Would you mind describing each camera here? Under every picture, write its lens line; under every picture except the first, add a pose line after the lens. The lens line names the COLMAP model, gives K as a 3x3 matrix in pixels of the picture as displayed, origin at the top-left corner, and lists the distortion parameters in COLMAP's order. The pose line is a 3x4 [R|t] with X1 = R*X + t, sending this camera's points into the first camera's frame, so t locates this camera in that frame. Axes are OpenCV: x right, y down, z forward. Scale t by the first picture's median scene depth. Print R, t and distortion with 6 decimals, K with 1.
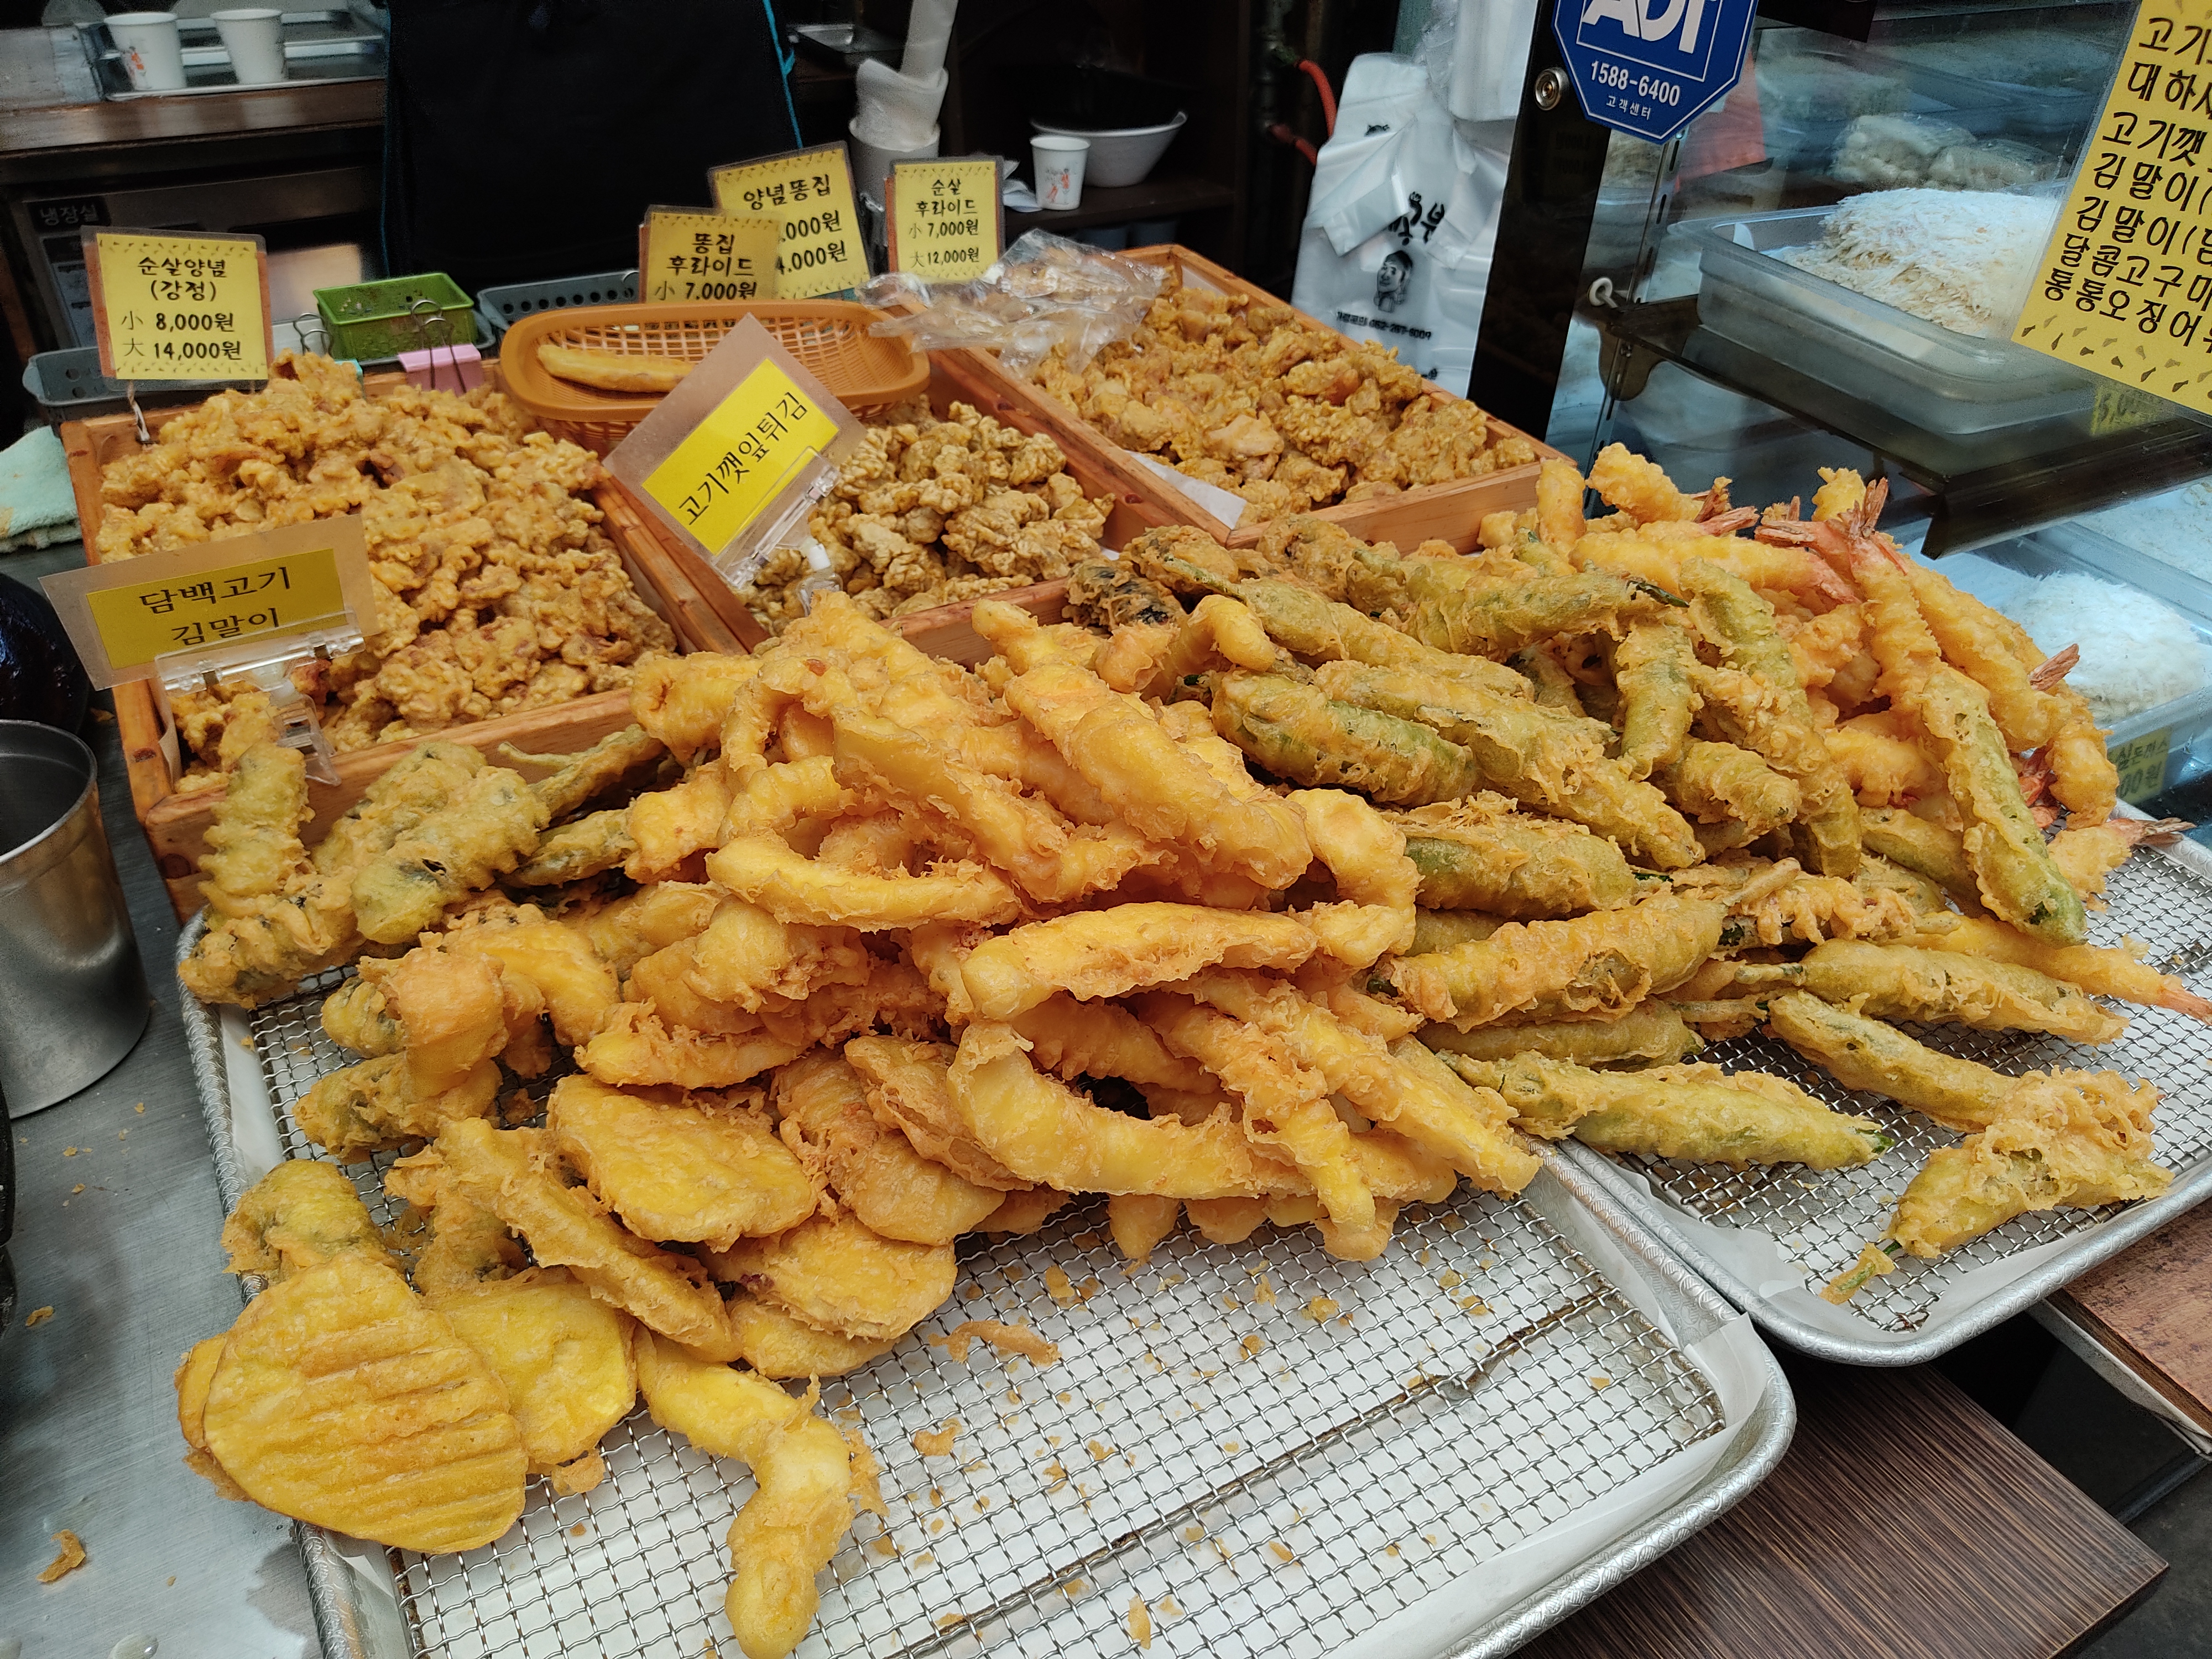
lens RADIAL K [[1790.1, 0, 1106.0], [0, 1790.1, 829.5], [0, 0, 1]] dist [-0.081031, 0.119327]
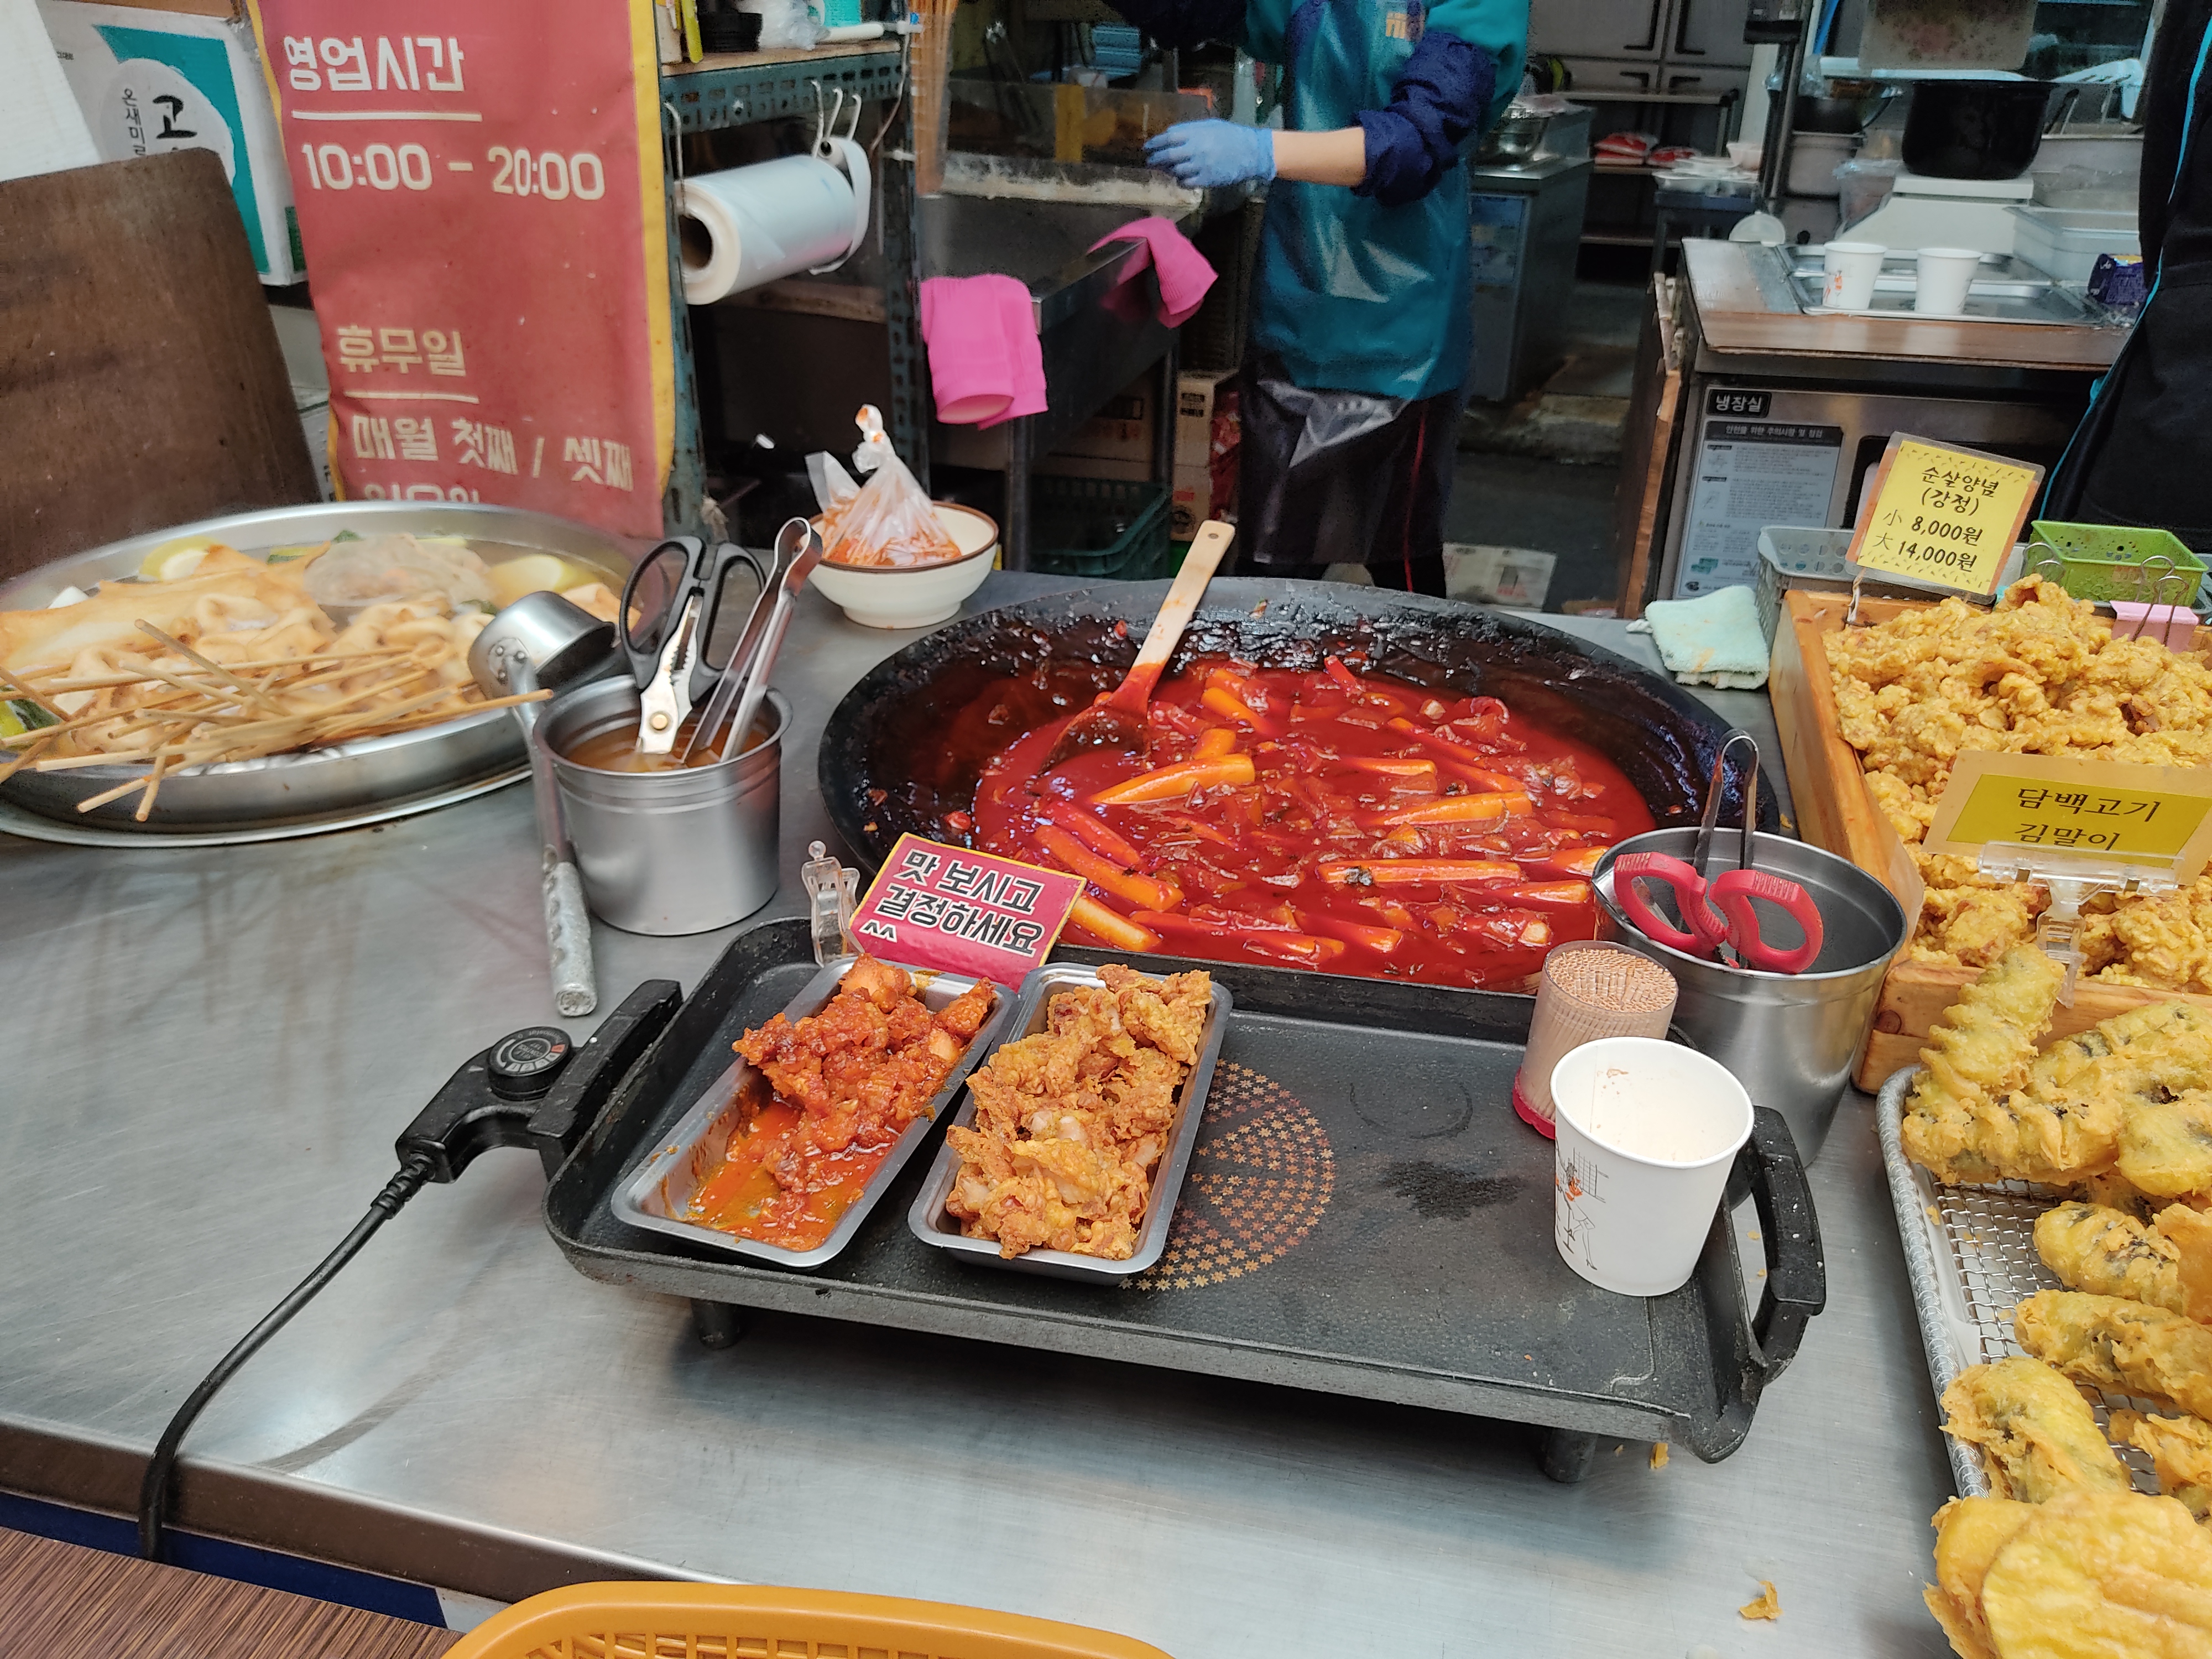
lens RADIAL K [[1790.1, 0, 1106.0], [0, 1790.1, 829.5], [0, 0, 1]] dist [-0.081031, 0.119327]
pose [[0.721059, 0.312982, -0.618155, -0.193044], [-0.379526, 0.924828, 0.025550, 0.050699], [0.579684, 0.216183, 0.785641, -0.104414]]
